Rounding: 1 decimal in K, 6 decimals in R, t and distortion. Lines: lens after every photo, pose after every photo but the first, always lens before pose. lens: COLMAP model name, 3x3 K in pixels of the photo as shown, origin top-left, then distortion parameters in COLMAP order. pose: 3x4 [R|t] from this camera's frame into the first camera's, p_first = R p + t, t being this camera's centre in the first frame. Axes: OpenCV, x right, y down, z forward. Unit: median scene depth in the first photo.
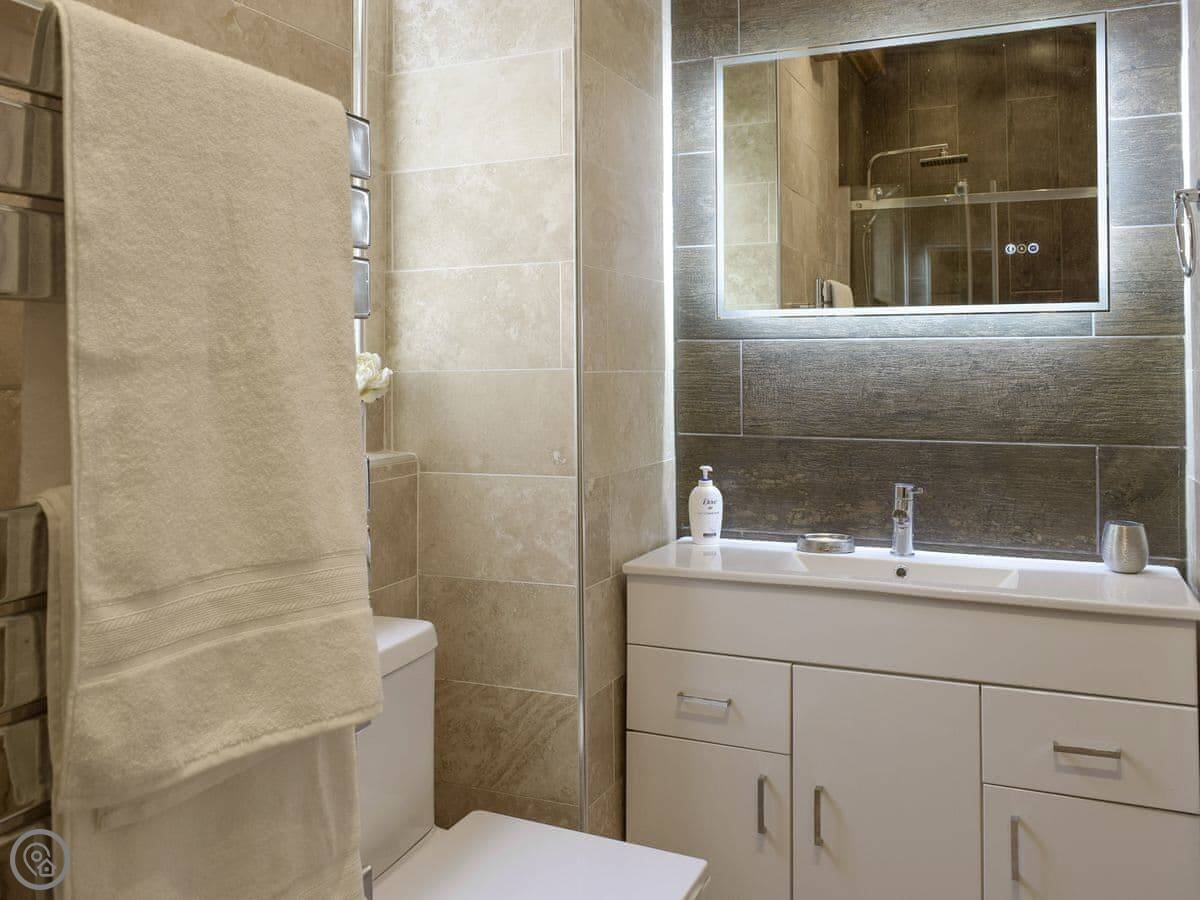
lens RADIAL K [[1067.3, 0, 600.0], [0, 1067.3, 450.0], [0, 0, 1]] dist [-0.006385, 0.002480]
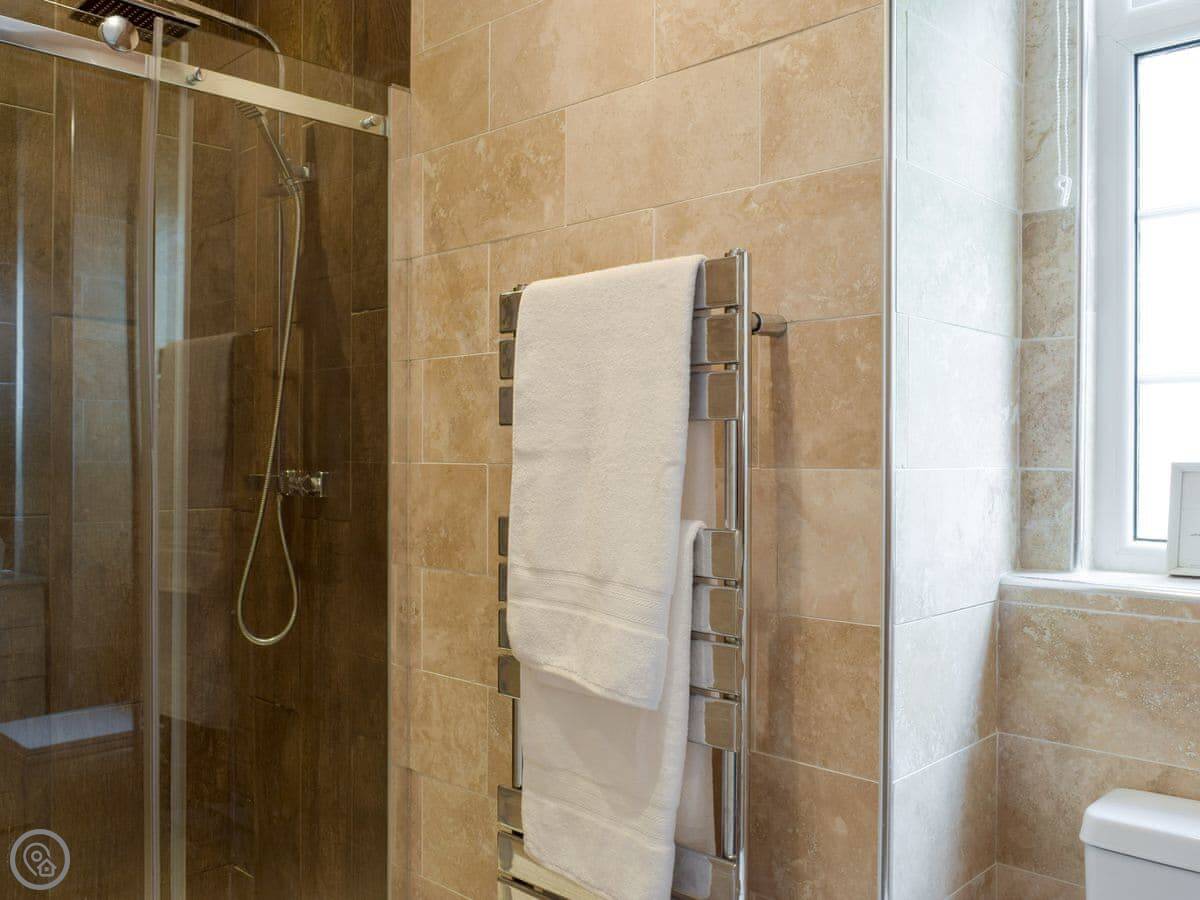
lens RADIAL K [[1067.3, 0, 600.0], [0, 1067.3, 450.0], [0, 0, 1]] dist [-0.006385, 0.002480]
pose [[-0.363736, 0.042795, -0.930518, 1.375641], [-0.049186, 0.996668, 0.065064, -0.222698], [0.930202, 0.069435, -0.360420, 1.809361]]
